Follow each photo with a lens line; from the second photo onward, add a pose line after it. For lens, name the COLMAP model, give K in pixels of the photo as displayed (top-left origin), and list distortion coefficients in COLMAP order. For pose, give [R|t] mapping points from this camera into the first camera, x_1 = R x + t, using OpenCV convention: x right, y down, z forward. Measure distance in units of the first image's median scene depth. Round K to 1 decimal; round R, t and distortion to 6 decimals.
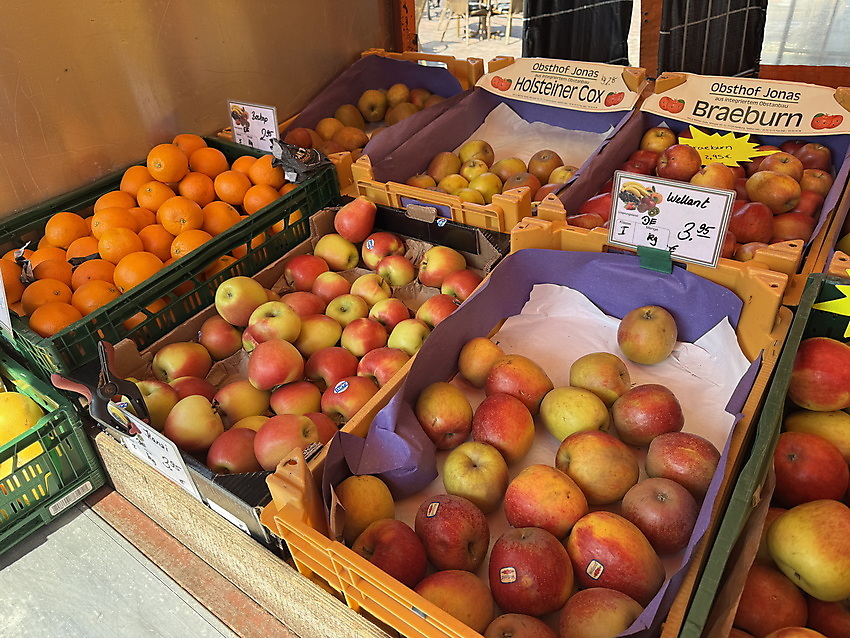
lens RADIAL K [[605.9, 0, 421.6], [0, 605.9, 321.2], [0, 0, 1]] dist [0.028638, -0.043282]
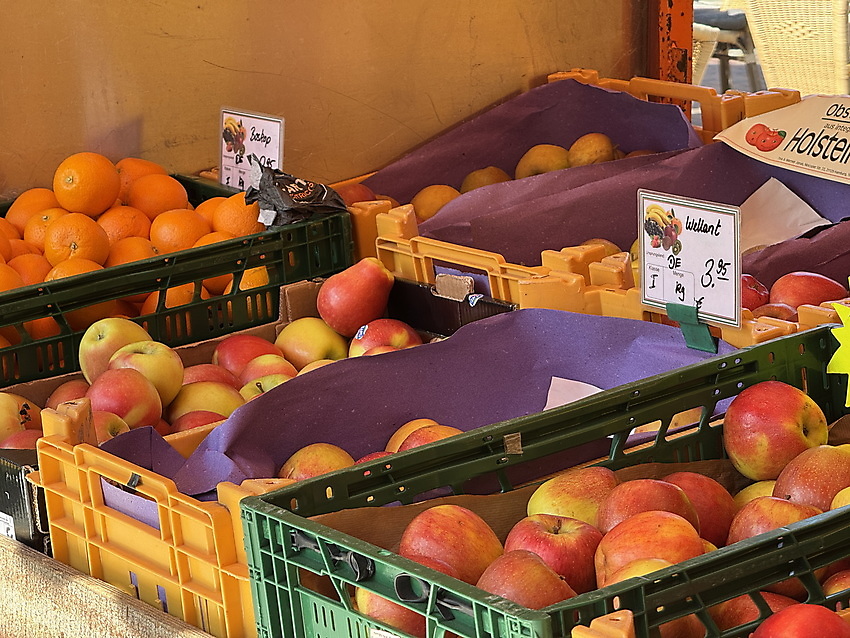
lens RADIAL K [[3037.7, 0, 425.0], [0, 3037.7, 319.0], [0, 0, 1]] dist [0.340983, -0.401738]
pose [[0.930105, 0.099629, -0.353524, 1.021930], [-0.227743, 0.911579, -0.342281, 0.861468], [0.288164, 0.398870, 0.870554, -1.545136]]
